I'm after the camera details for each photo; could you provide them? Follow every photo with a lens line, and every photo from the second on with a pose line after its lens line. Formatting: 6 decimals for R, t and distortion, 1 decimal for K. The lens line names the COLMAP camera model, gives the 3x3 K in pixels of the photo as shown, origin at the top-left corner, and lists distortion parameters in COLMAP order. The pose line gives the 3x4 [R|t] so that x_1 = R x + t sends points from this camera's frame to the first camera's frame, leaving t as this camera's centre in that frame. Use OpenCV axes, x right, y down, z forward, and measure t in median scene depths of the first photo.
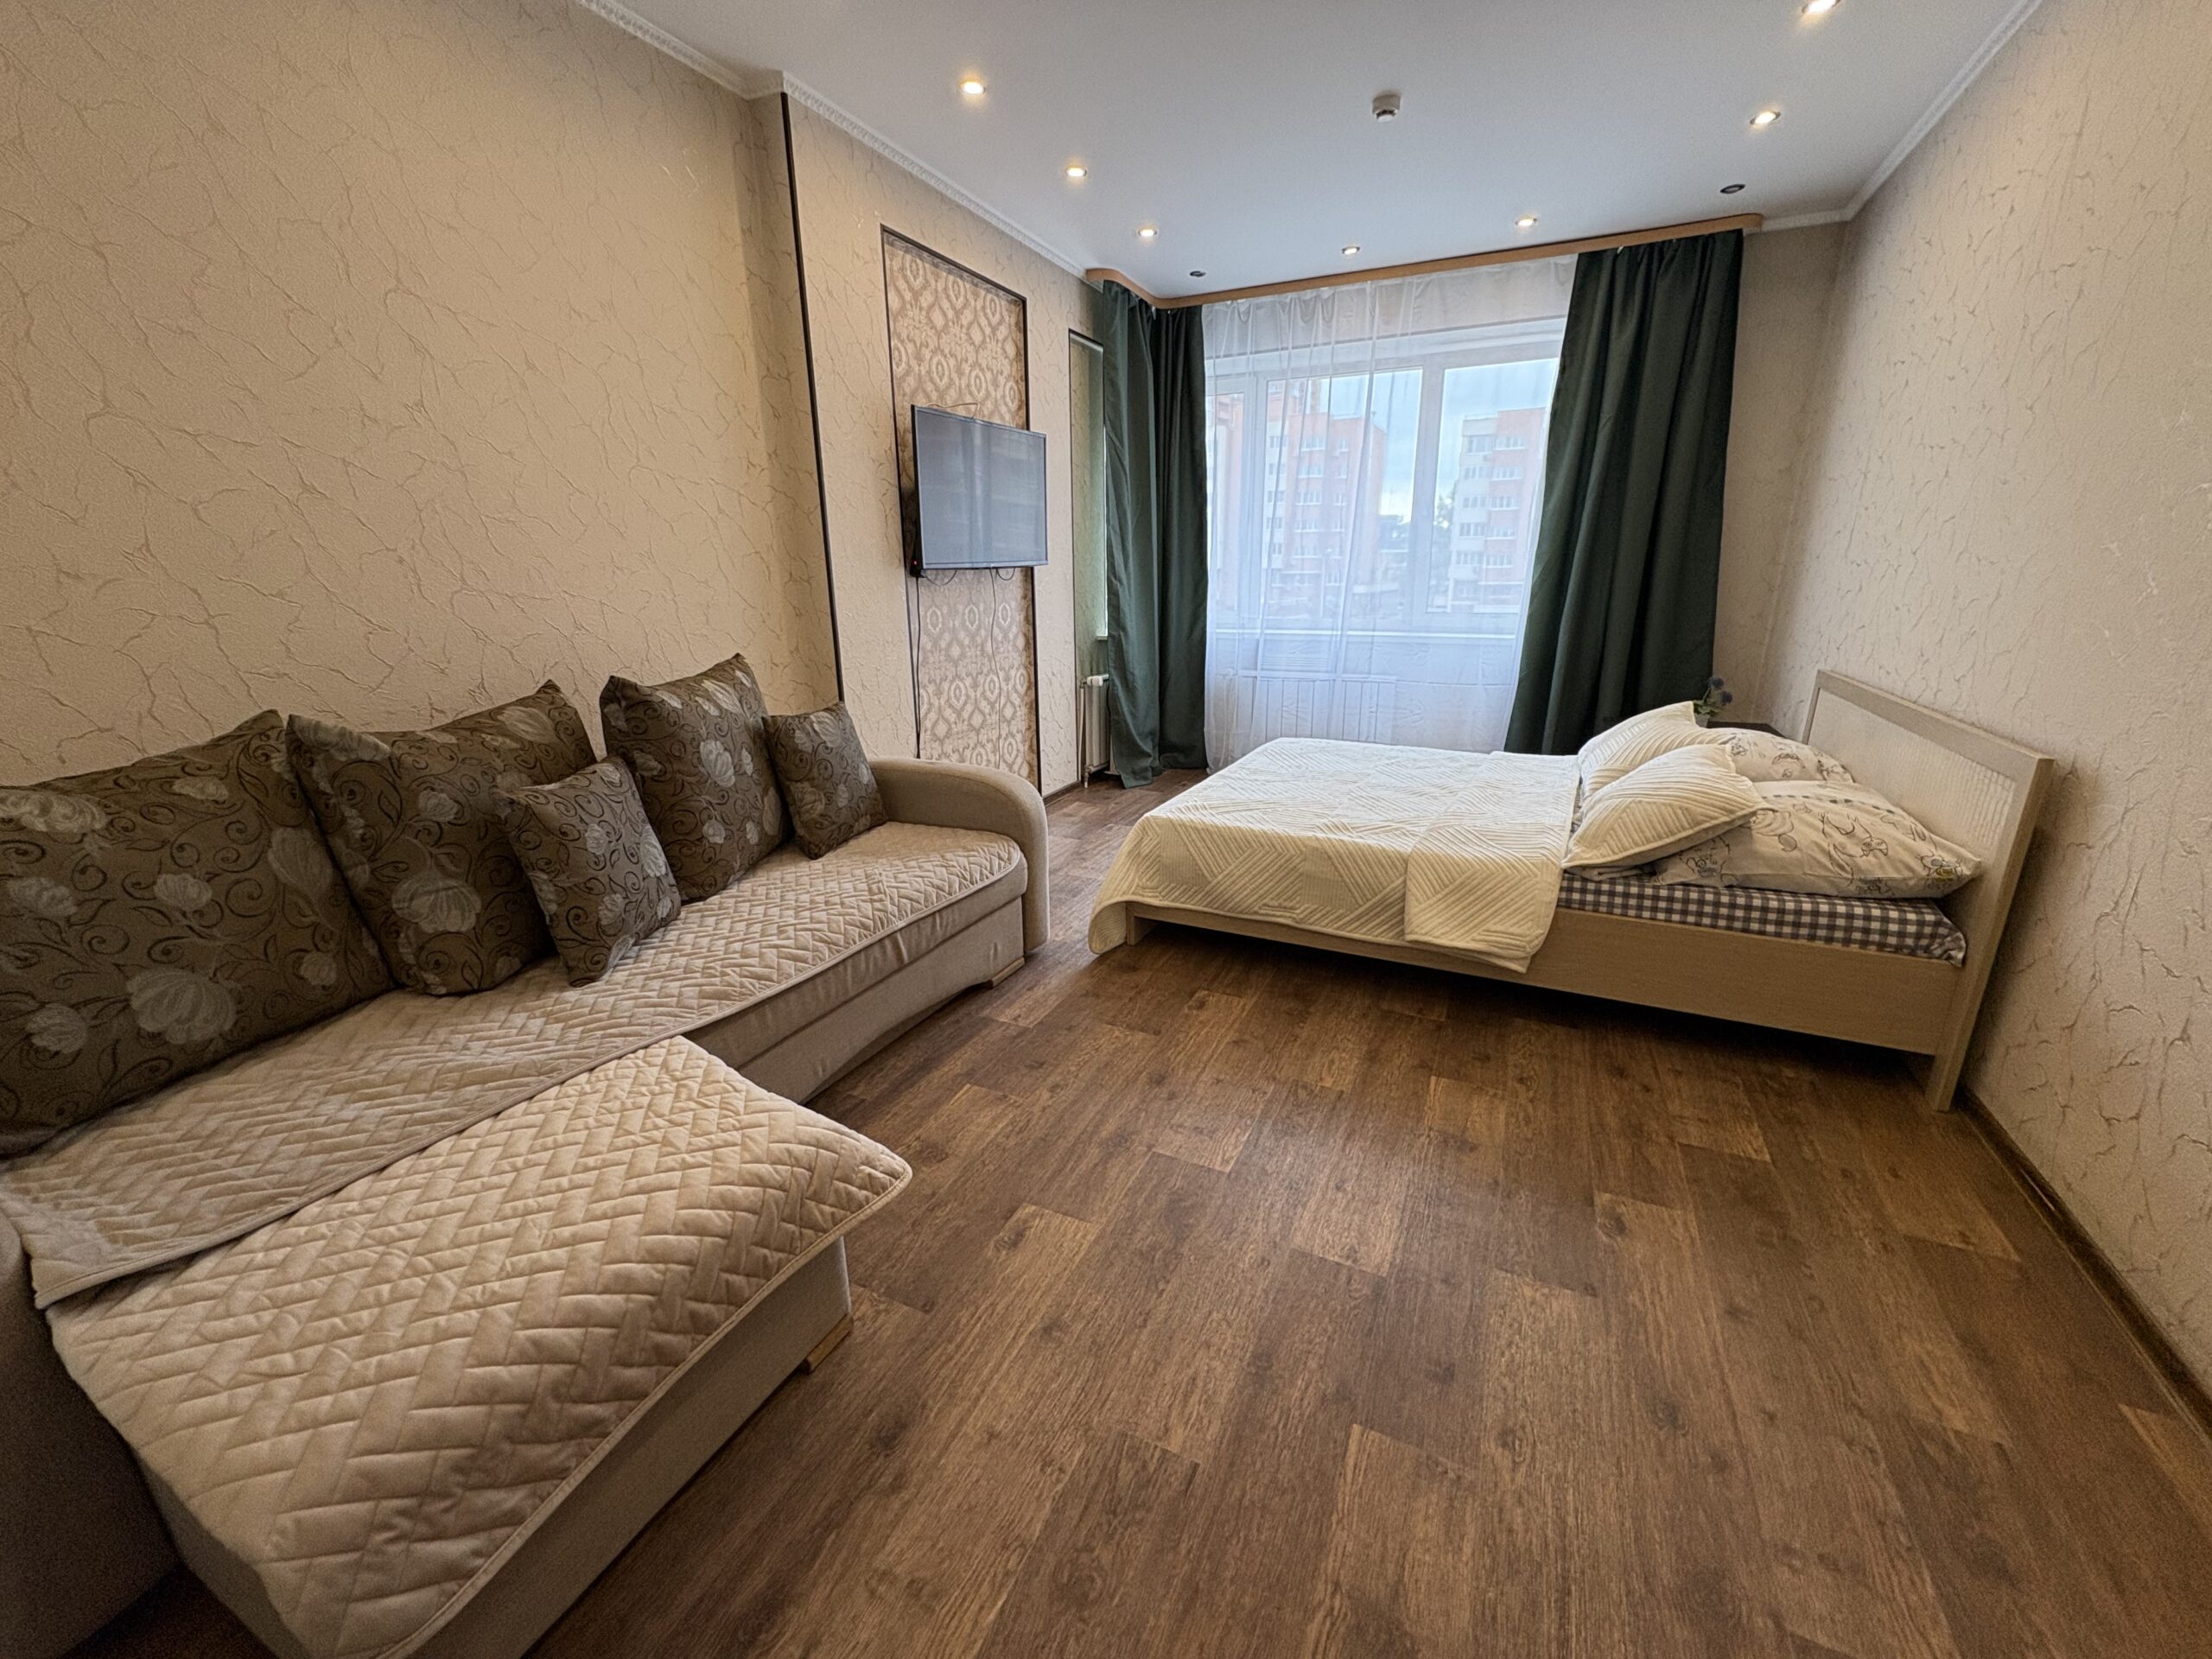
lens RADIAL K [[881.6, 0, 1105.8], [0, 881.6, 833.8], [0, 0, 1]] dist [-0.001634, 0.000510]
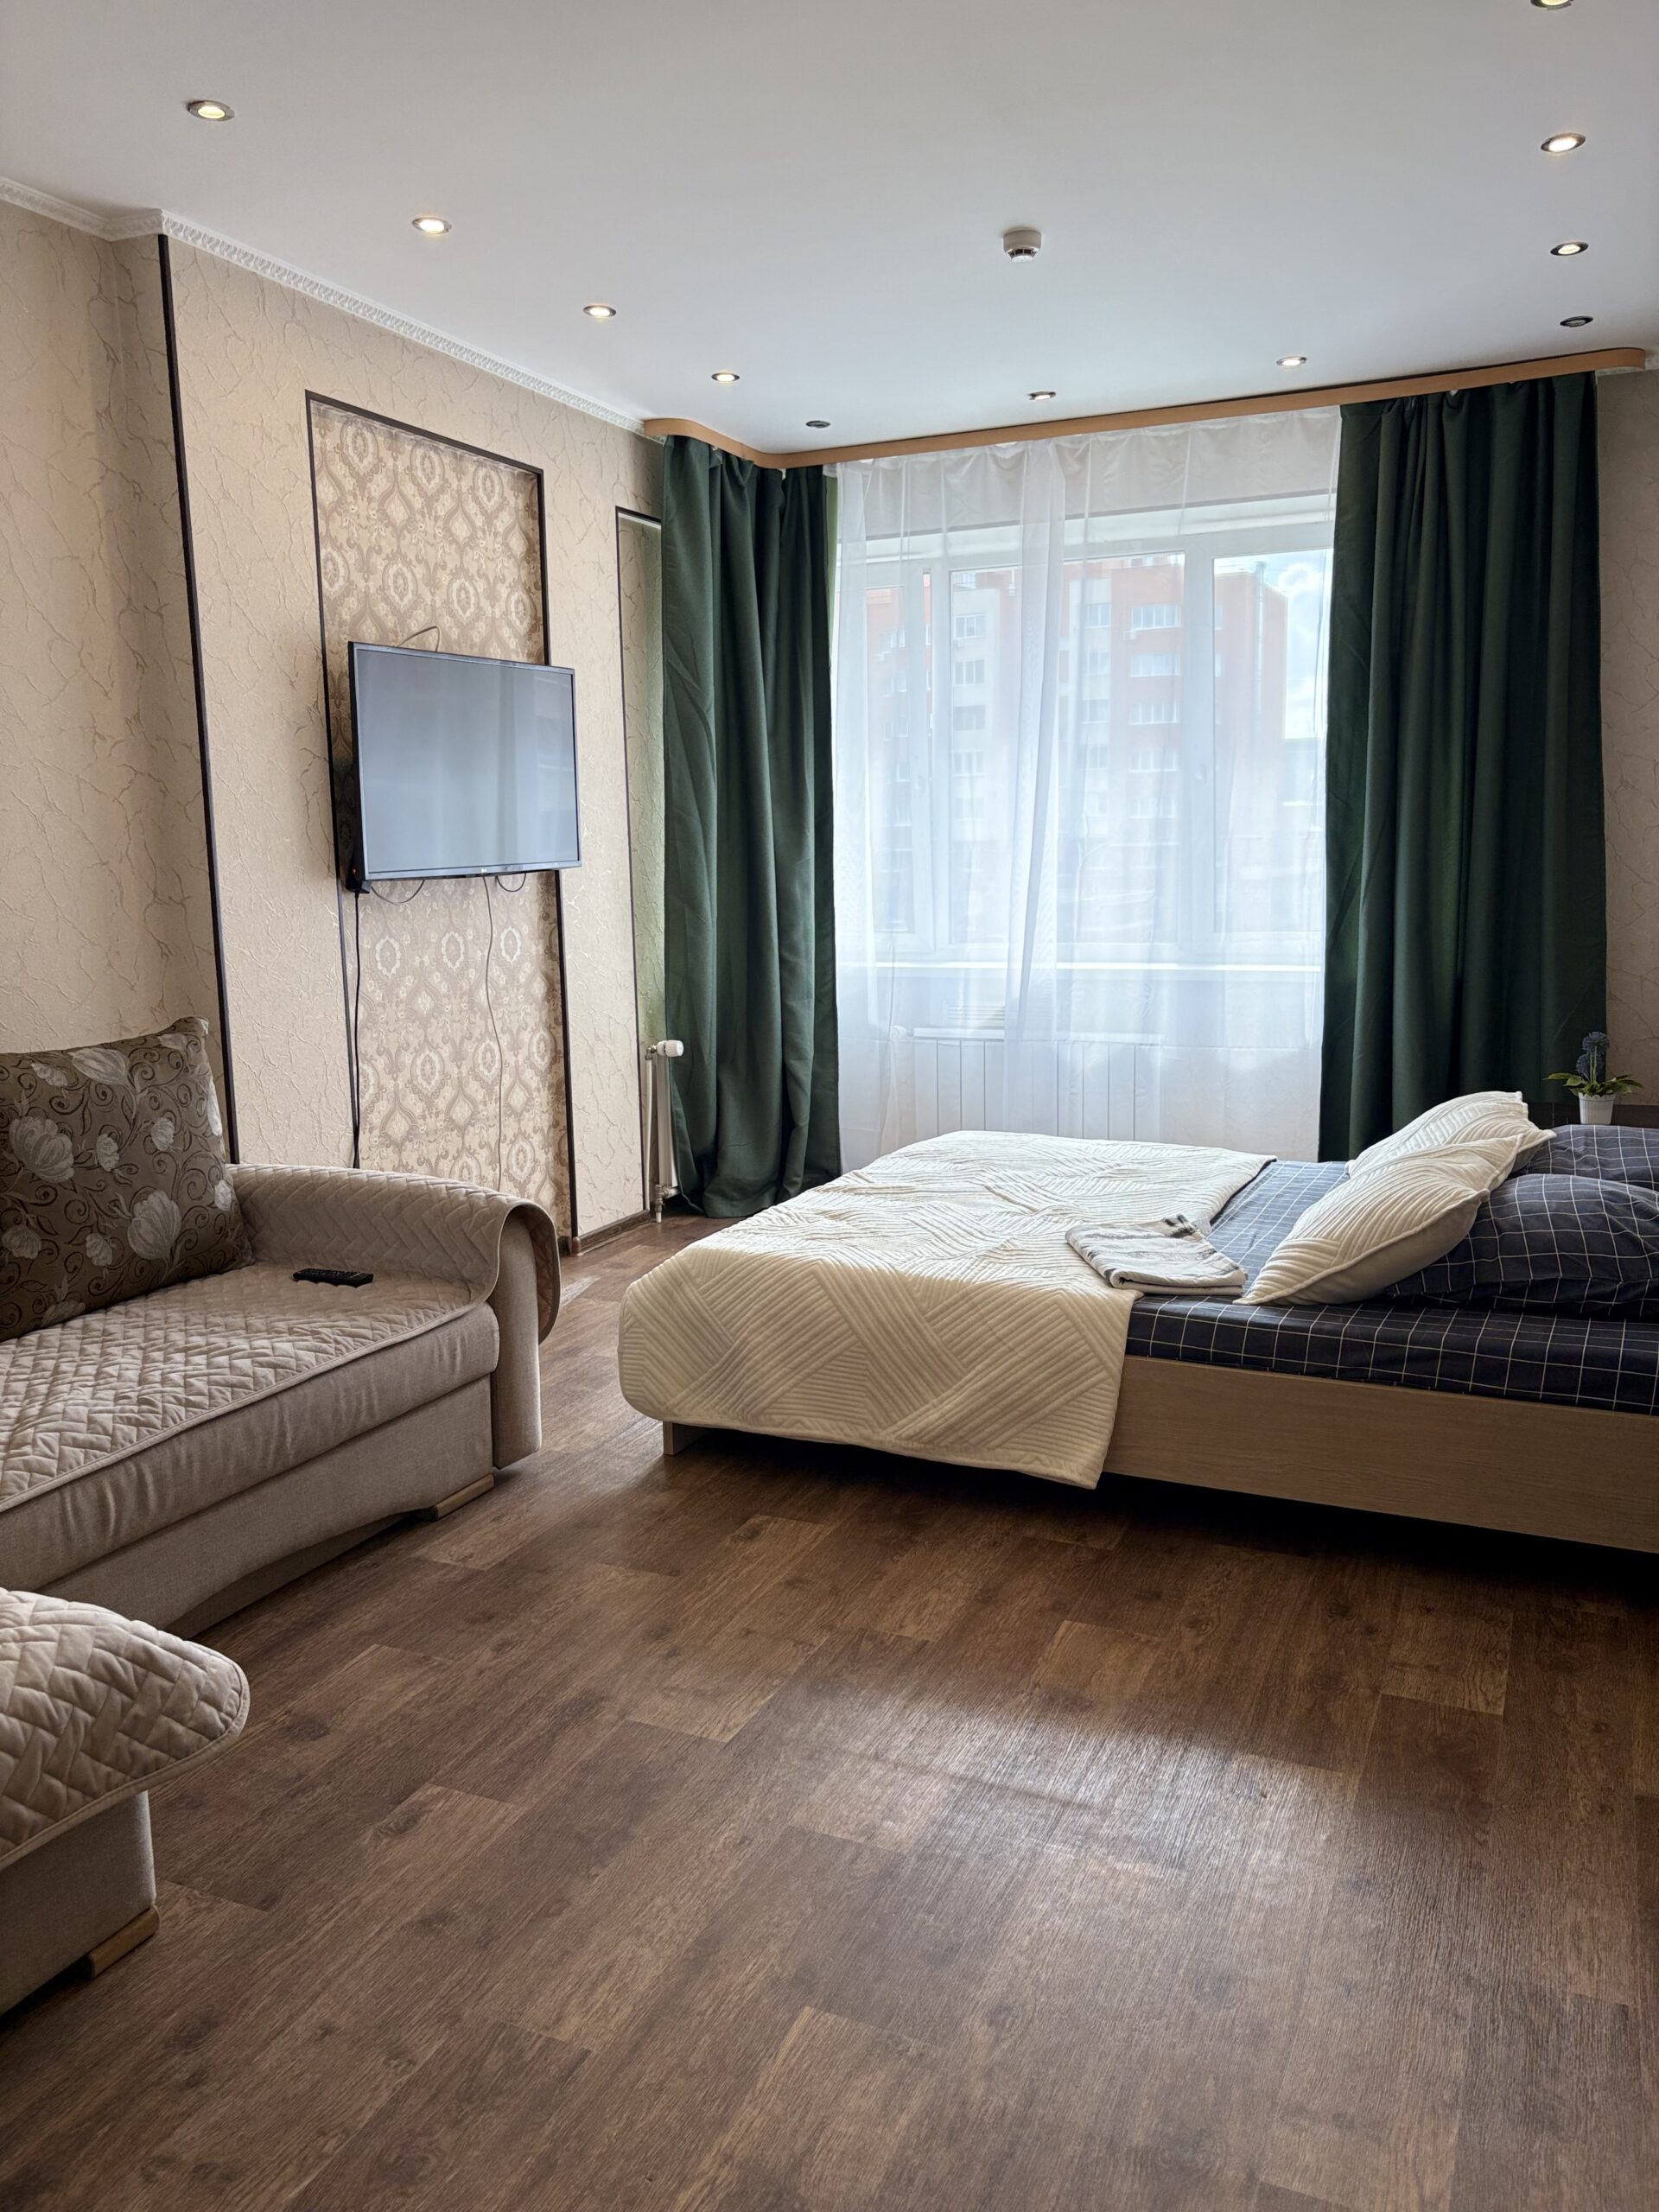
lens RADIAL K [[1676.9, 0, 828.1], [0, 1676.9, 1111.5], [0, 0, 1]] dist [0.027555, -0.025981]
pose [[0.999716, -0.012162, 0.020513, 0.145612], [0.014728, 0.991411, -0.129955, 0.045940], [-0.018756, 0.130220, 0.991308, -0.289155]]
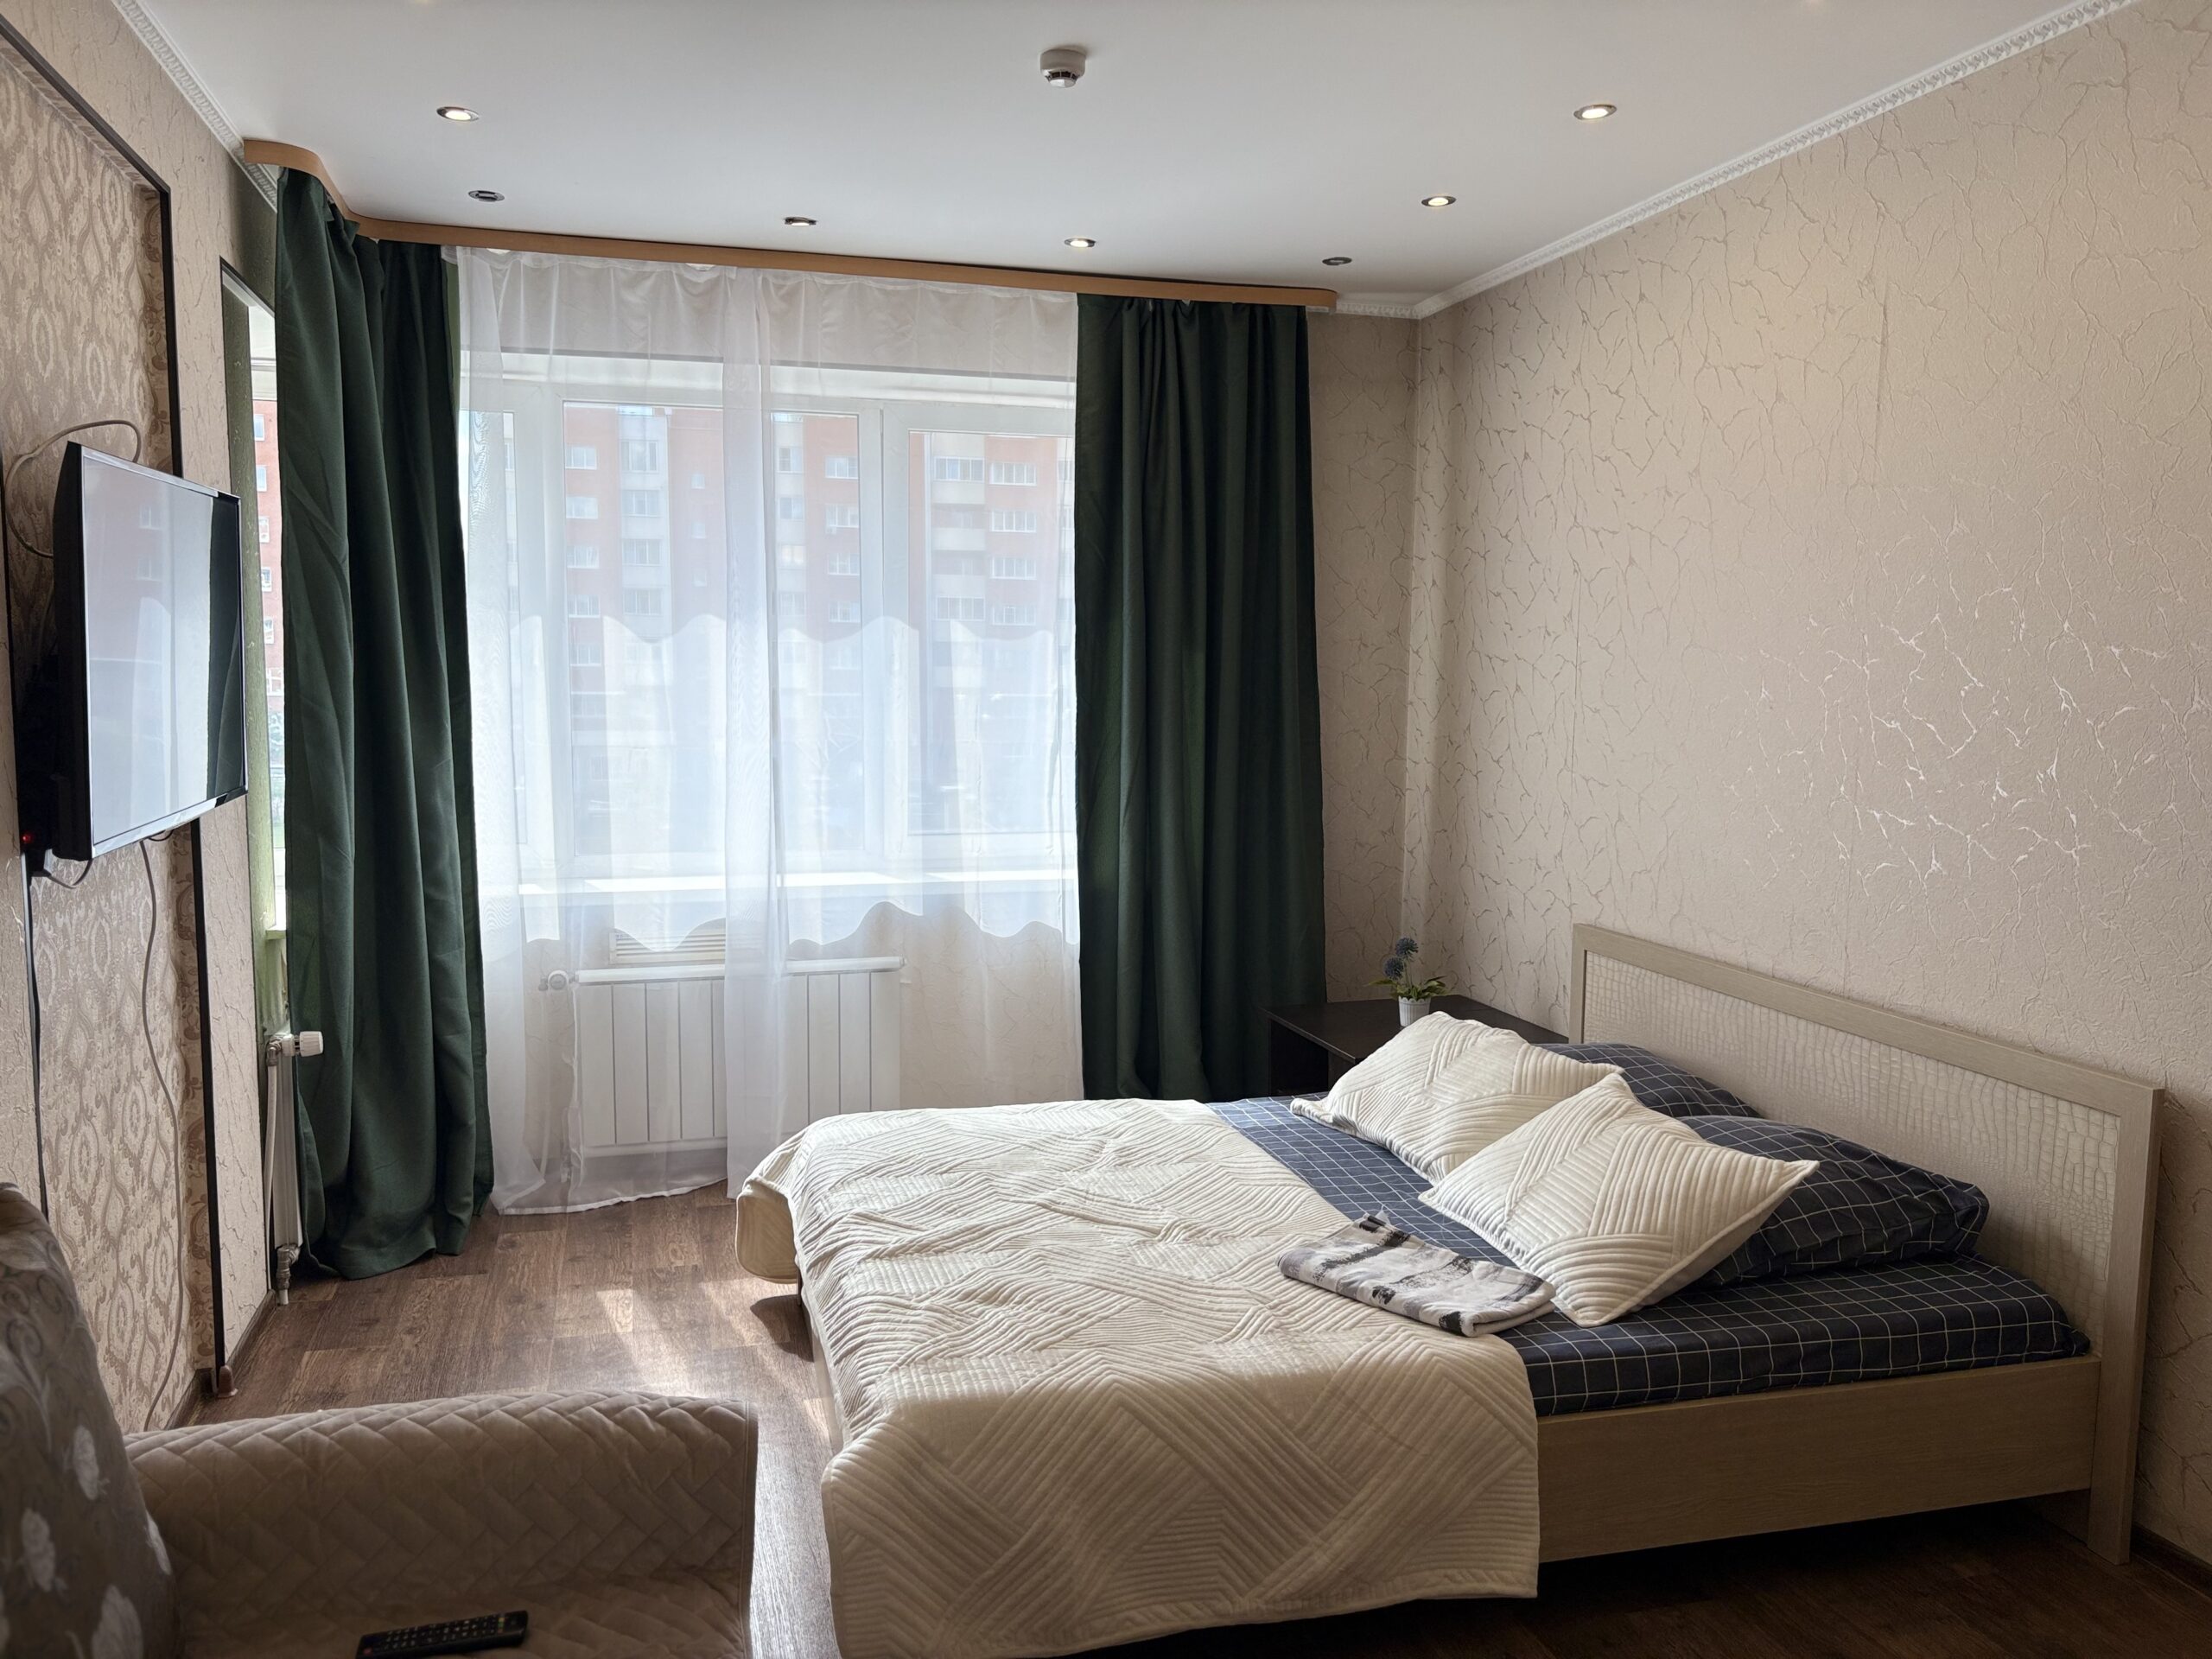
lens RADIAL K [[1676.9, 0, 1107.6], [0, 1676.9, 827.7], [0, 0, 1]] dist [0.027555, -0.025981]
pose [[0.751919, -0.049036, 0.657429, -0.485801], [0.174358, 0.976512, -0.126582, -0.210308], [-0.635781, 0.209807, 0.742808, 0.292380]]
